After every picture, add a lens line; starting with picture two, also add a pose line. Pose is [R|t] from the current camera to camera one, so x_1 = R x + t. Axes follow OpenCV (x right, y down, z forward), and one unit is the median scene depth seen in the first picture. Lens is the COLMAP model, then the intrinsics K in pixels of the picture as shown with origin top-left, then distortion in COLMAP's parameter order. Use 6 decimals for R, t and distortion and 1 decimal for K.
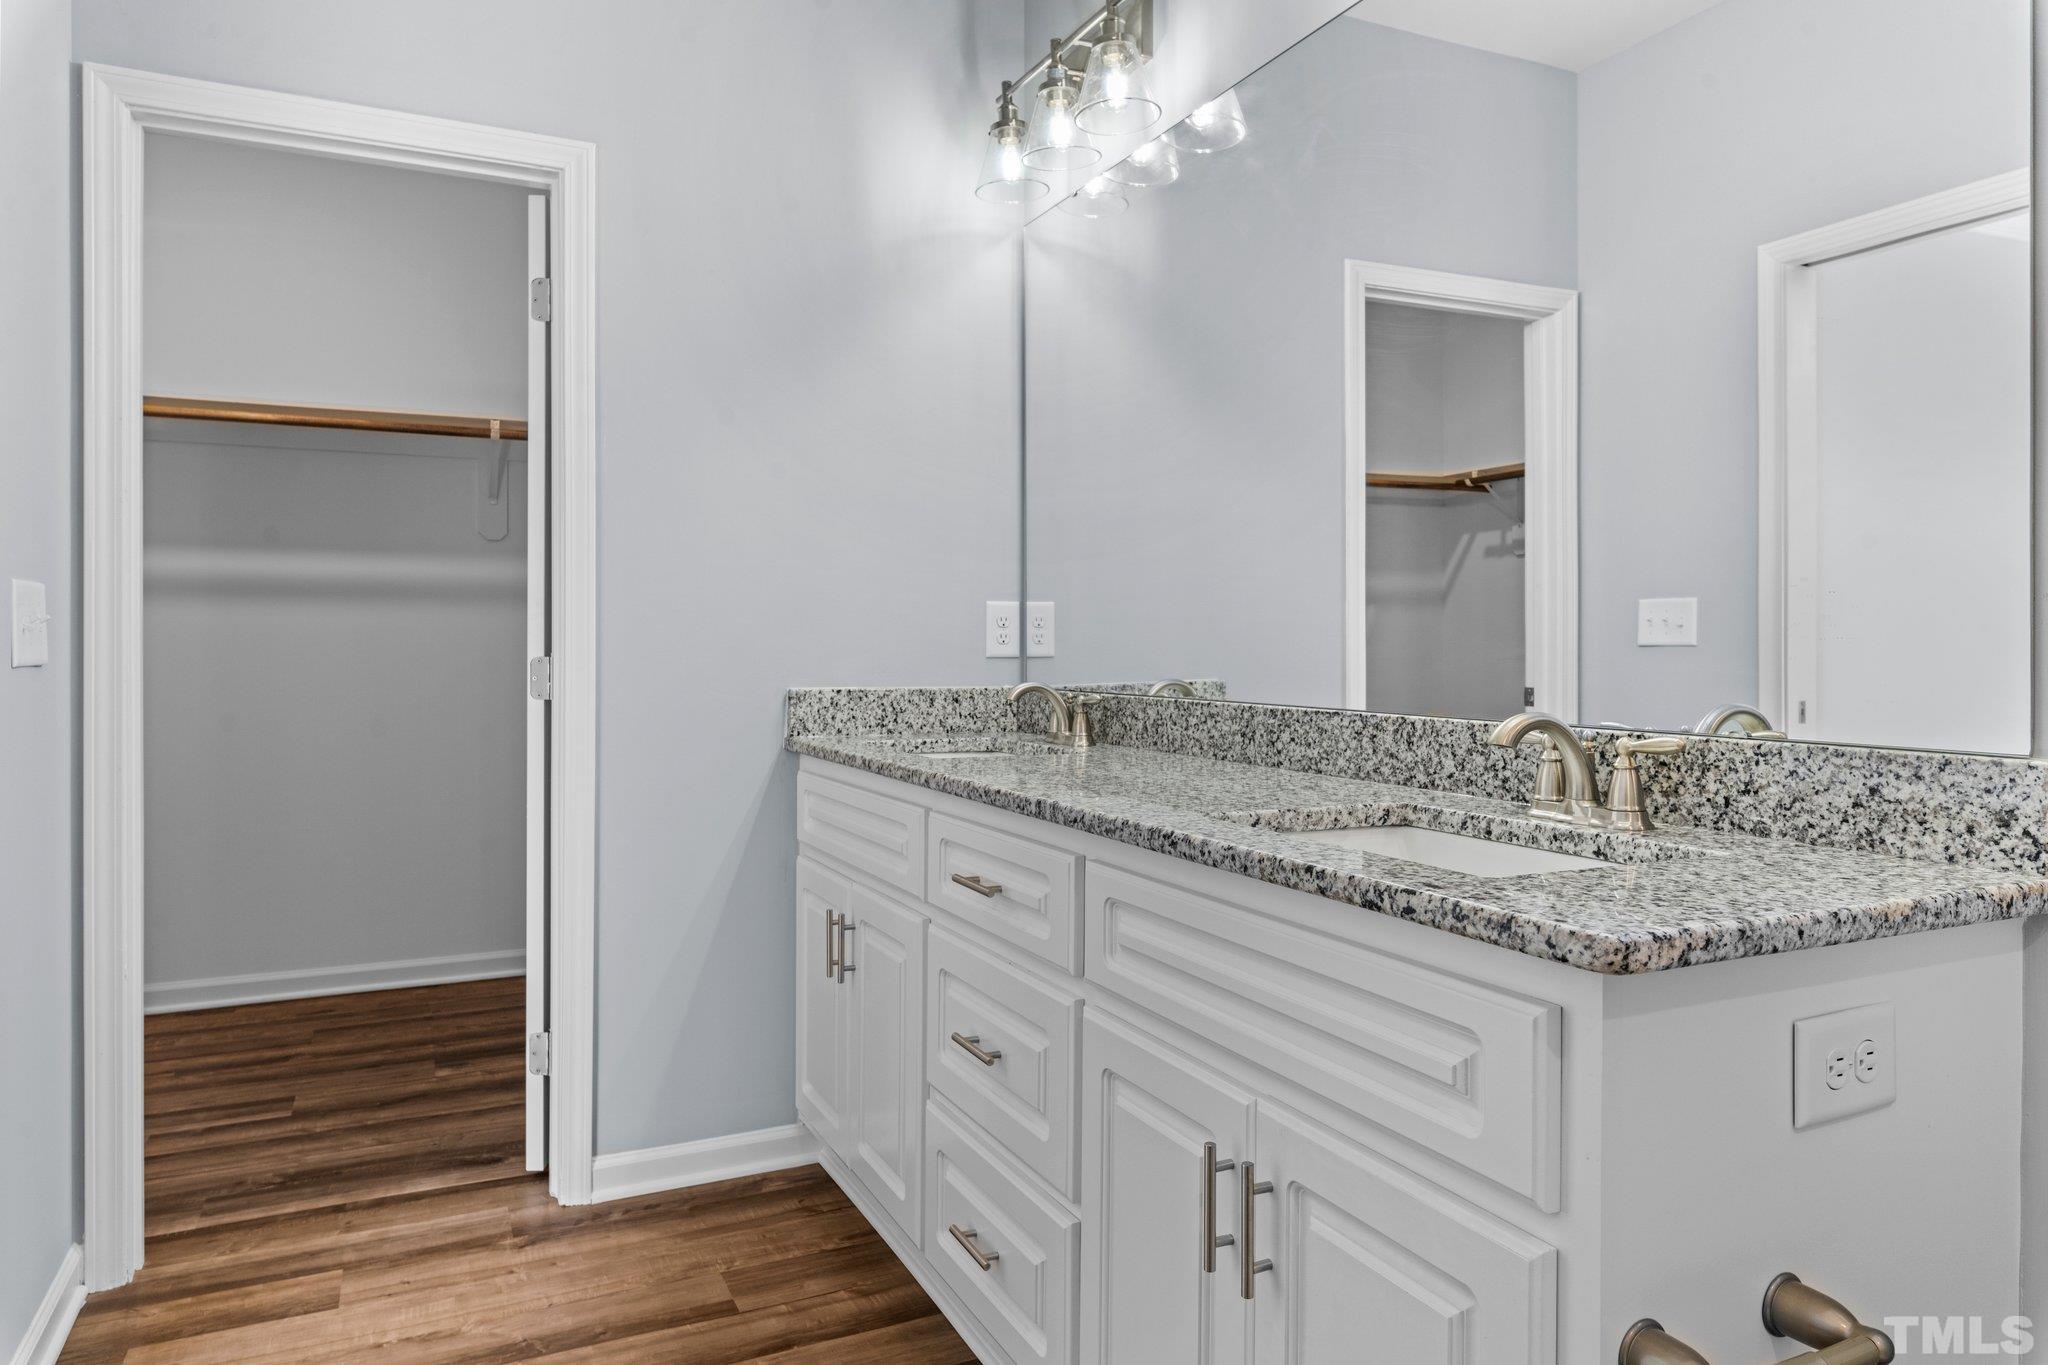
lens RADIAL K [[1306.8, 0, 1024.6], [0, 1306.8, 671.6], [0, 0, 1]] dist [-0.001780, -0.000084]
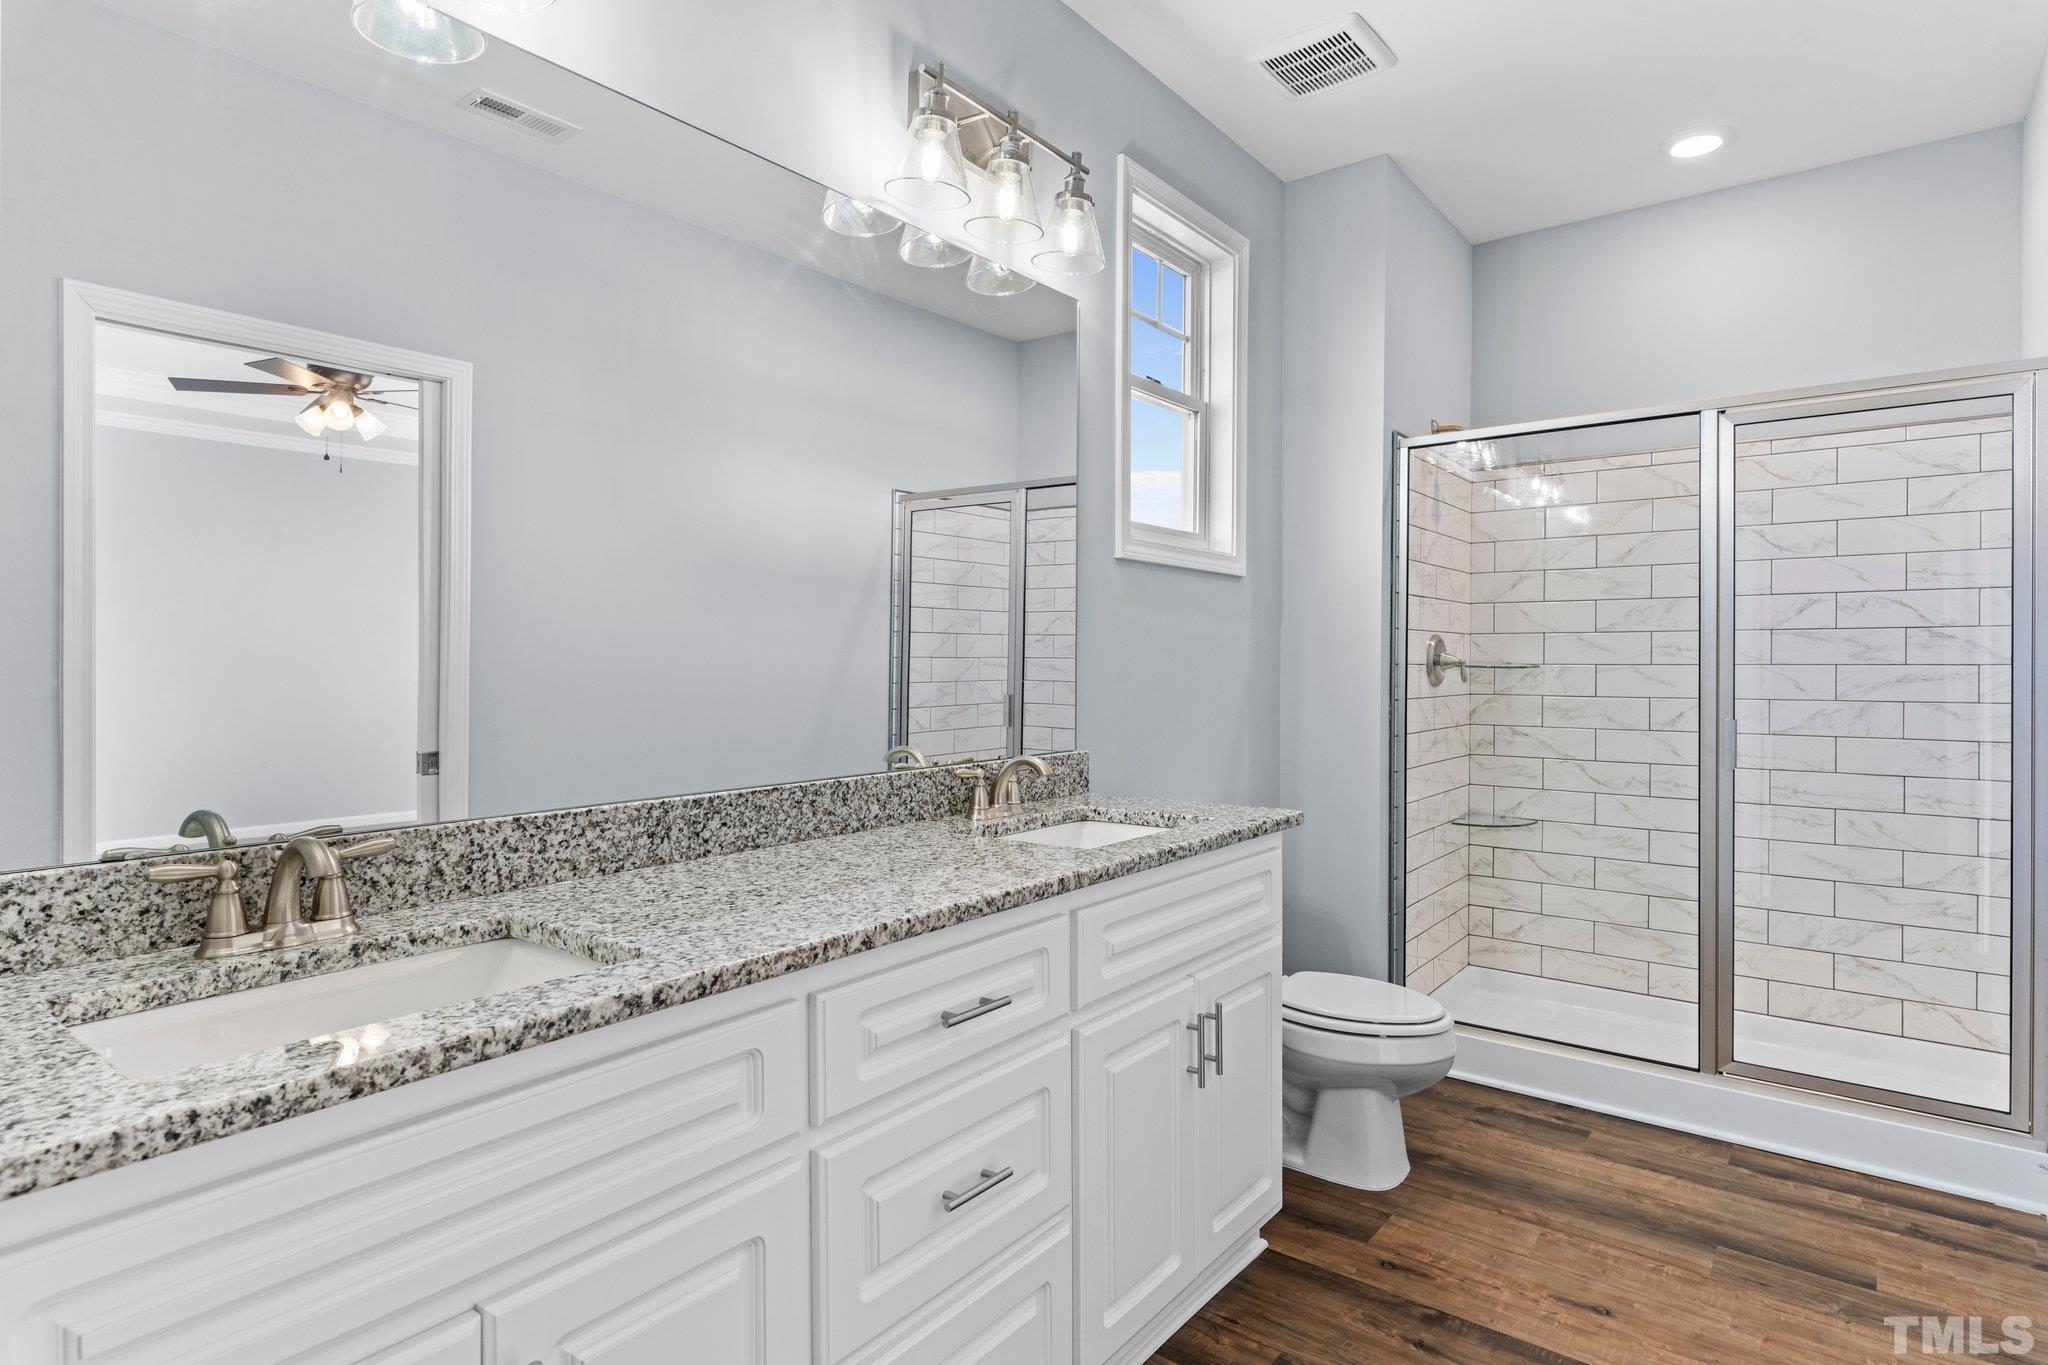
lens RADIAL K [[1096.9, 0, 1024.1], [0, 1096.9, 671.1], [0, 0, 1]] dist [-0.005256, -0.001011]
pose [[-0.453854, -0.011310, 0.891004, -0.689940], [0.016797, 0.999633, 0.021245, -0.085059], [-0.890918, 0.024608, -0.453498, 1.228841]]
